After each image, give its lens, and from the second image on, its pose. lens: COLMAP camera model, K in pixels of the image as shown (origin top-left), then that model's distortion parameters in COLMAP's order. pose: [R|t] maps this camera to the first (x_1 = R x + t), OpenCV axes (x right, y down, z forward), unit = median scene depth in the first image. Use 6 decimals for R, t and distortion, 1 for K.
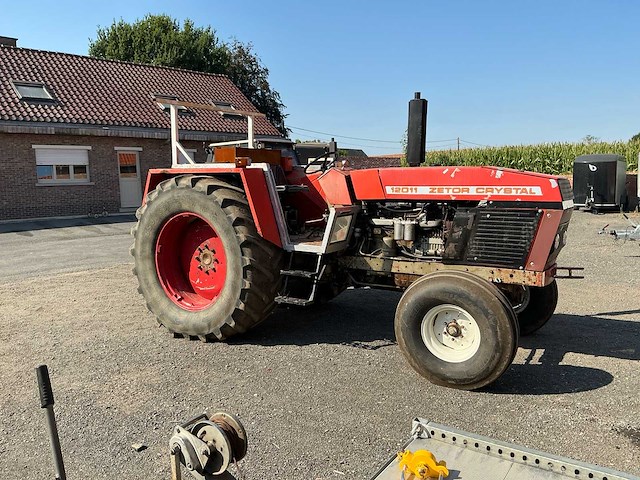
lens RADIAL K [[532.0, 0, 320.0], [0, 532.0, 240.0], [0, 0, 1]] dist [0.149288, -0.313283]
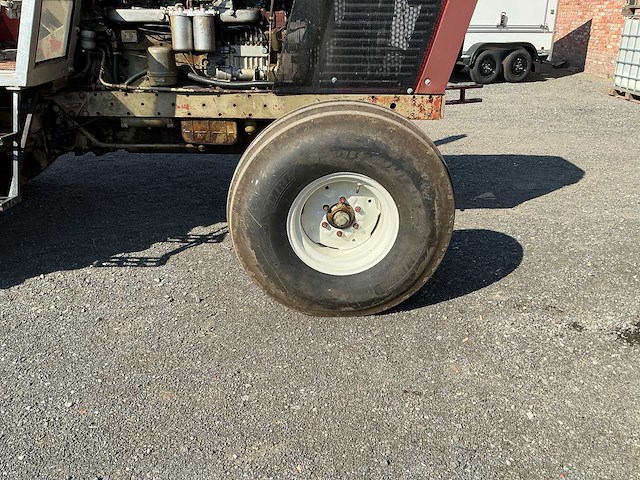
lens RADIAL K [[532.0, 0, 320.0], [0, 532.0, 240.0], [0, 0, 1]] dist [0.149288, -0.313283]
pose [[0.845895, -0.194192, 0.496741, -0.031562], [0.047338, 0.955020, 0.292737, 0.027131], [-0.531245, -0.224110, 0.817039, 0.474948]]
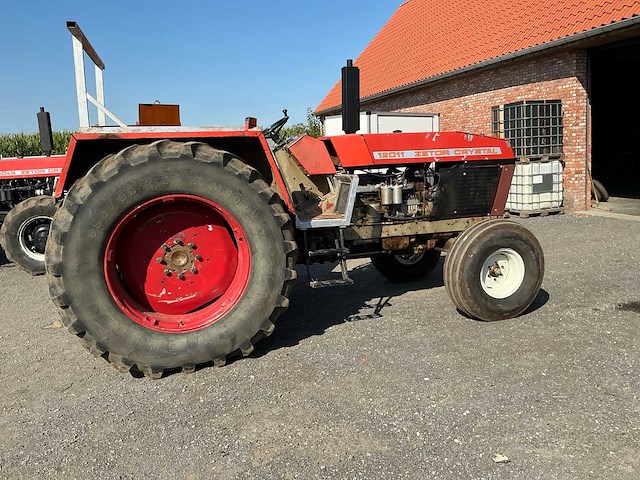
lens RADIAL K [[532.0, 0, 320.0], [0, 532.0, 240.0], [0, 0, 1]] dist [0.149288, -0.313283]
pose [[0.656390, -0.132828, 0.742636, -0.703031], [0.118596, 0.990307, 0.072304, -0.022095], [-0.745041, 0.040614, 0.665781, 0.422517]]
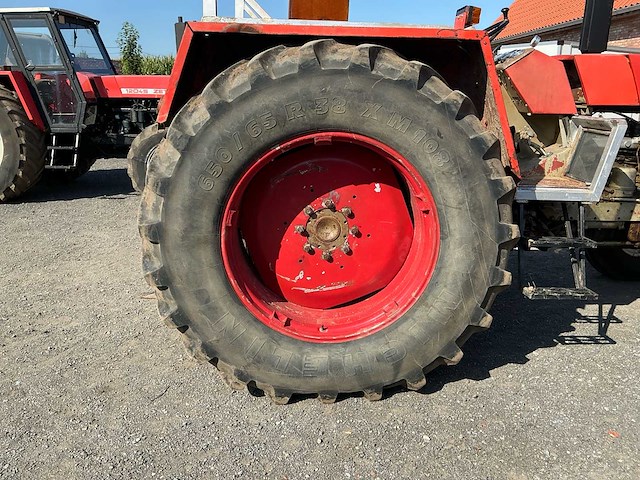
lens RADIAL K [[532.0, 0, 320.0], [0, 532.0, 240.0], [0, 0, 1]] dist [0.149288, -0.313283]
pose [[0.821144, -0.122481, 0.557424, -0.548709], [0.037238, 0.986117, 0.161821, -0.037904], [-0.569505, -0.112121, 0.814305, 0.691165]]
